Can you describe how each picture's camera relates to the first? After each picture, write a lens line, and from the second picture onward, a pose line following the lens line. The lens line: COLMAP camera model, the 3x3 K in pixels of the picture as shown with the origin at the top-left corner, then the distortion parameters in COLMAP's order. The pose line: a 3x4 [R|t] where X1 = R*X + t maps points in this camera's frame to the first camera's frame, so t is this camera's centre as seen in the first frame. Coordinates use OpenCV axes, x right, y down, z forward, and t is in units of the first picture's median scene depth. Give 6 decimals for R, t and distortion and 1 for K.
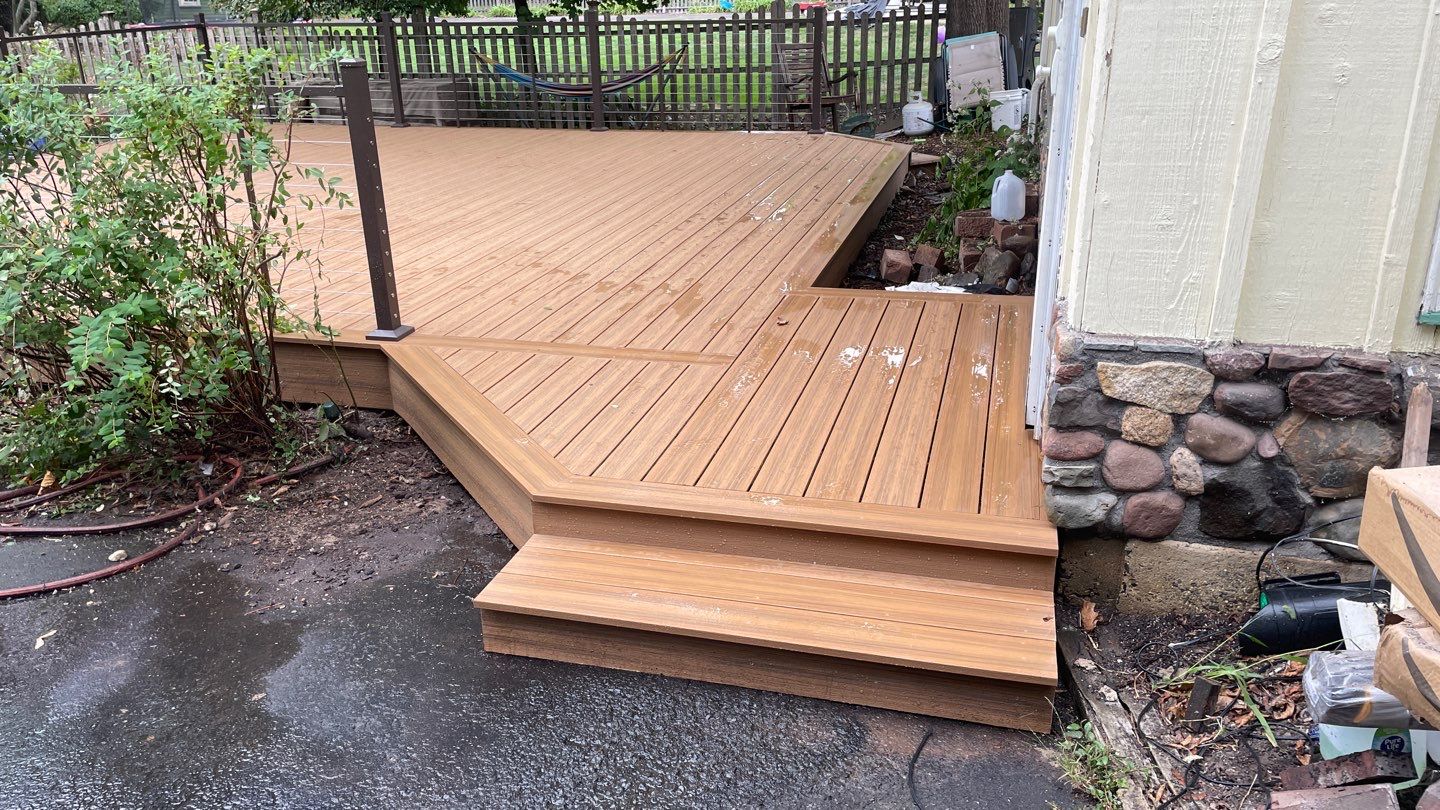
lens RADIAL K [[1108.3, 0, 720.0], [0, 1108.3, 405.0], [0, 0, 1]] dist [0.105065, -0.151438]
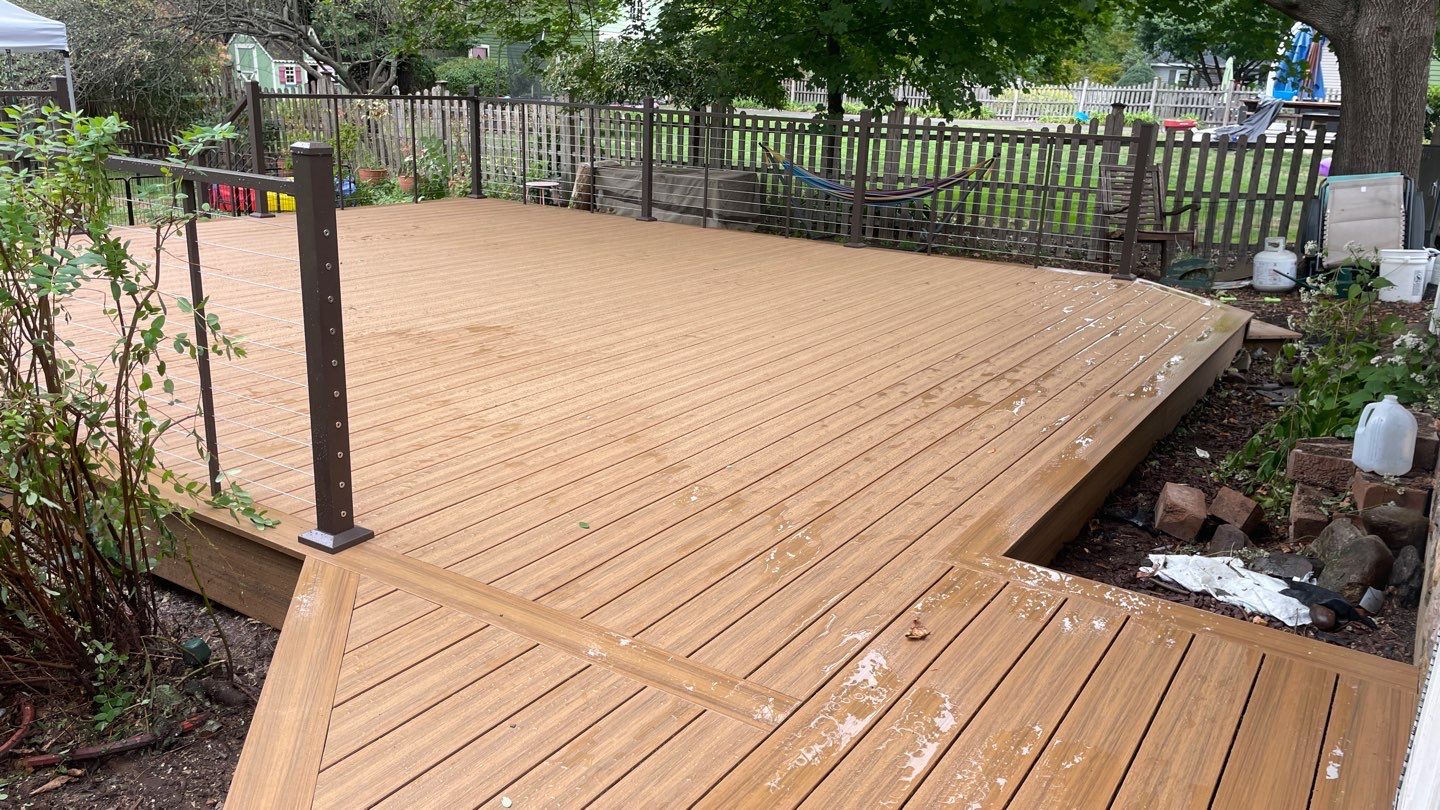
lens RADIAL K [[1108.3, 0, 720.0], [0, 1108.3, 405.0], [0, 0, 1]] dist [0.105065, -0.151438]
pose [[0.950493, 0.142947, -0.275914, 0.041808], [-0.164954, 0.984586, -0.058150, -0.057666], [0.263349, 0.100784, 0.959422, 0.163026]]
